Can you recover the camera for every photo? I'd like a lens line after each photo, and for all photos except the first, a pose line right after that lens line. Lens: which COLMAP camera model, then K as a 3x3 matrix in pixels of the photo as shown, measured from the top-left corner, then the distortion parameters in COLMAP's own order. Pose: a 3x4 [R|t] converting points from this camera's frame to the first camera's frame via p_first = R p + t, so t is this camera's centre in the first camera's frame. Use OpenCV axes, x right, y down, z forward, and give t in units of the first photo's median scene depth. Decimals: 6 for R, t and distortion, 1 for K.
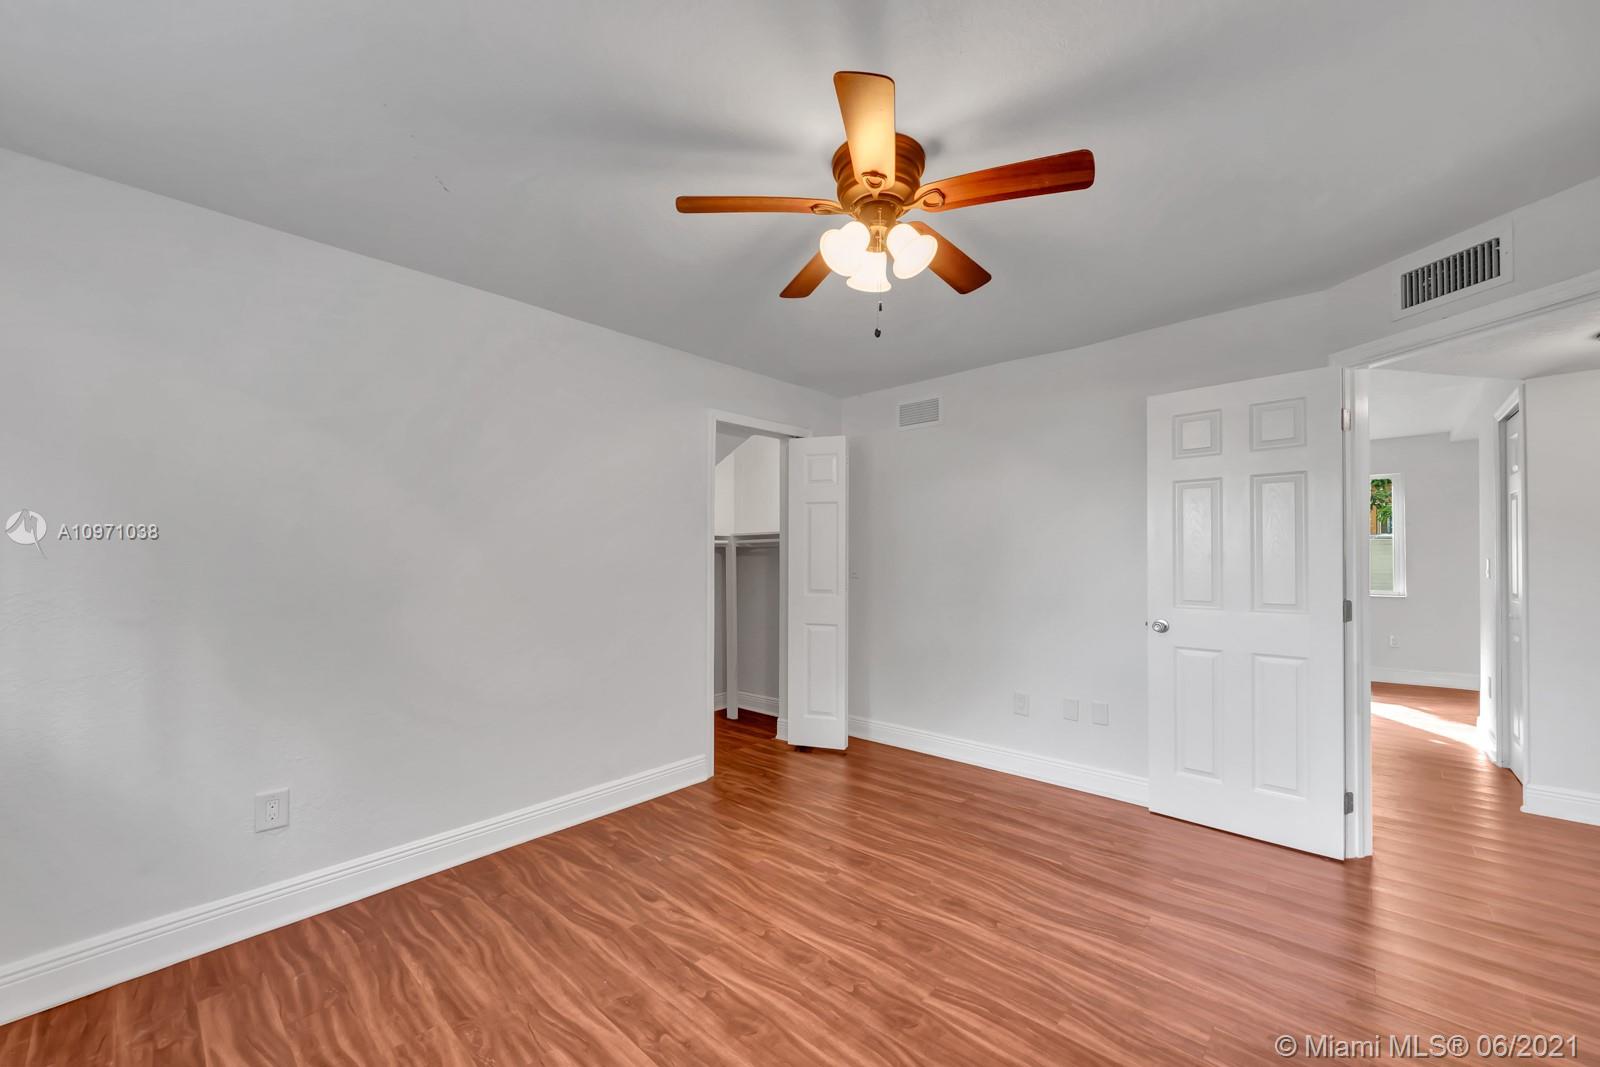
lens RADIAL K [[628.3, 0, 797.5], [0, 628.3, 551.5], [0, 0, 1]] dist [0.000457, -0.000264]
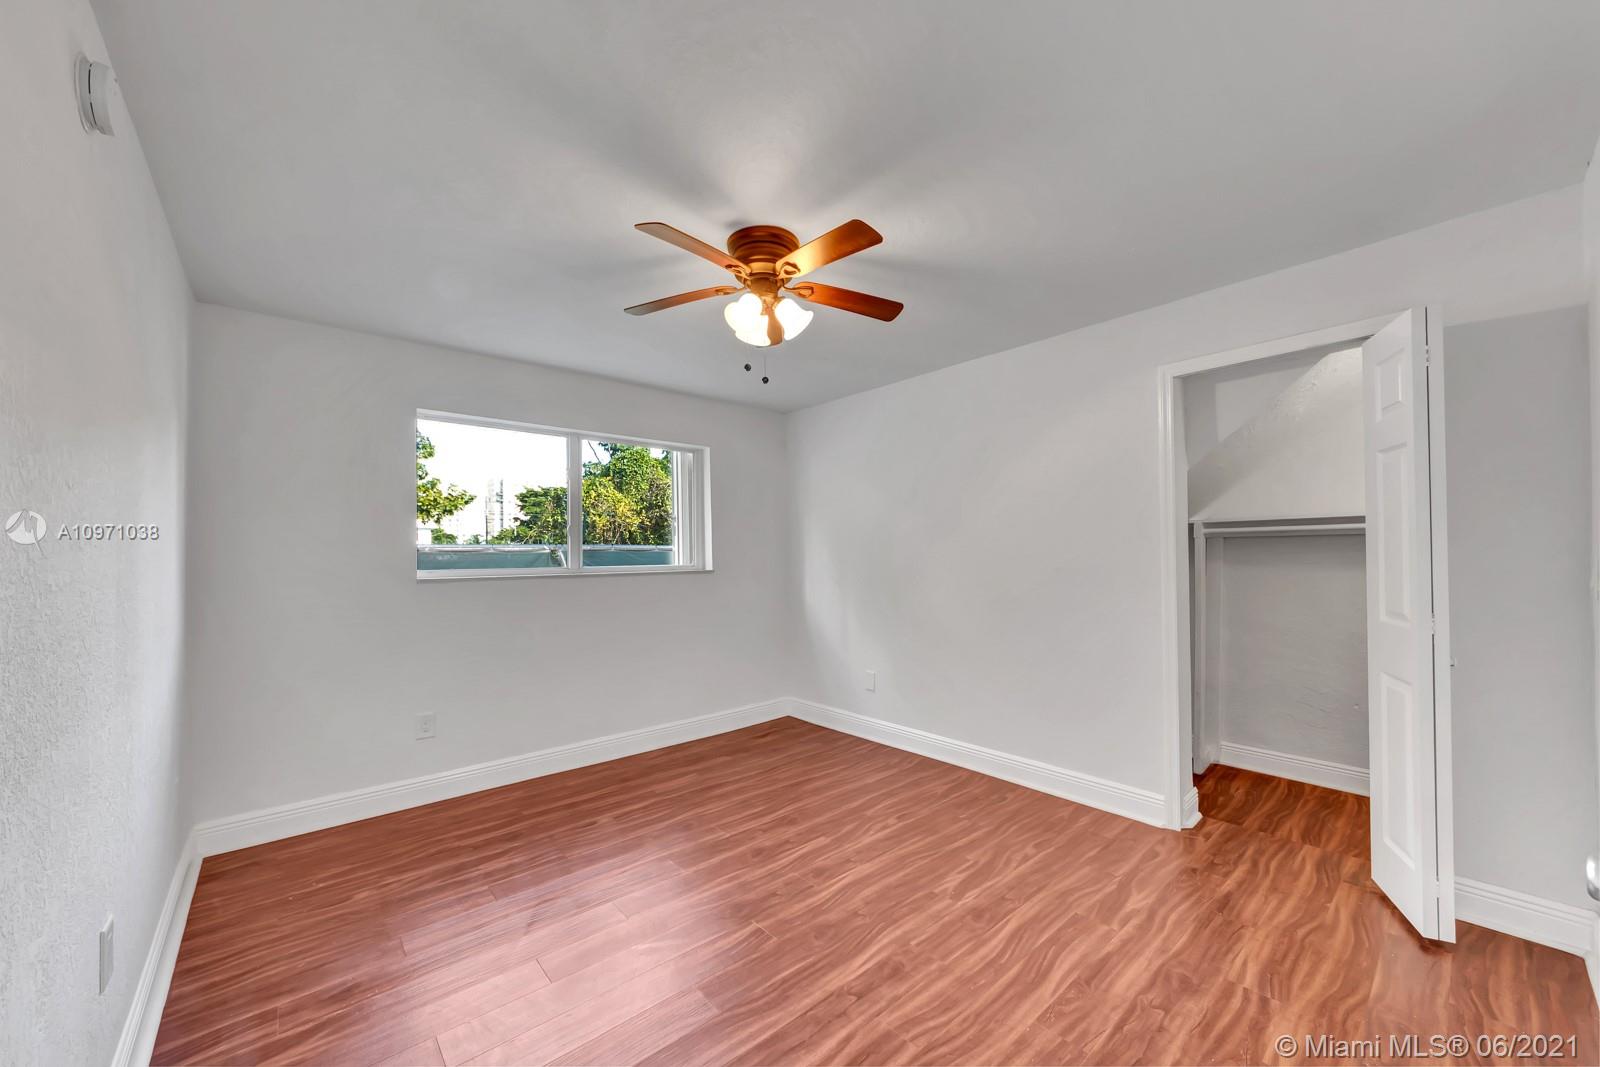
lens RADIAL K [[600.6, 0, 795.8], [0, 600.6, 555.1], [0, 0, 1]] dist [0.014073, -0.000080]
pose [[-0.122363, 0.008667, -0.992448, 1.055704], [0.017503, 0.999825, 0.006574, -0.007863], [0.992331, -0.016567, -0.122493, 0.962653]]
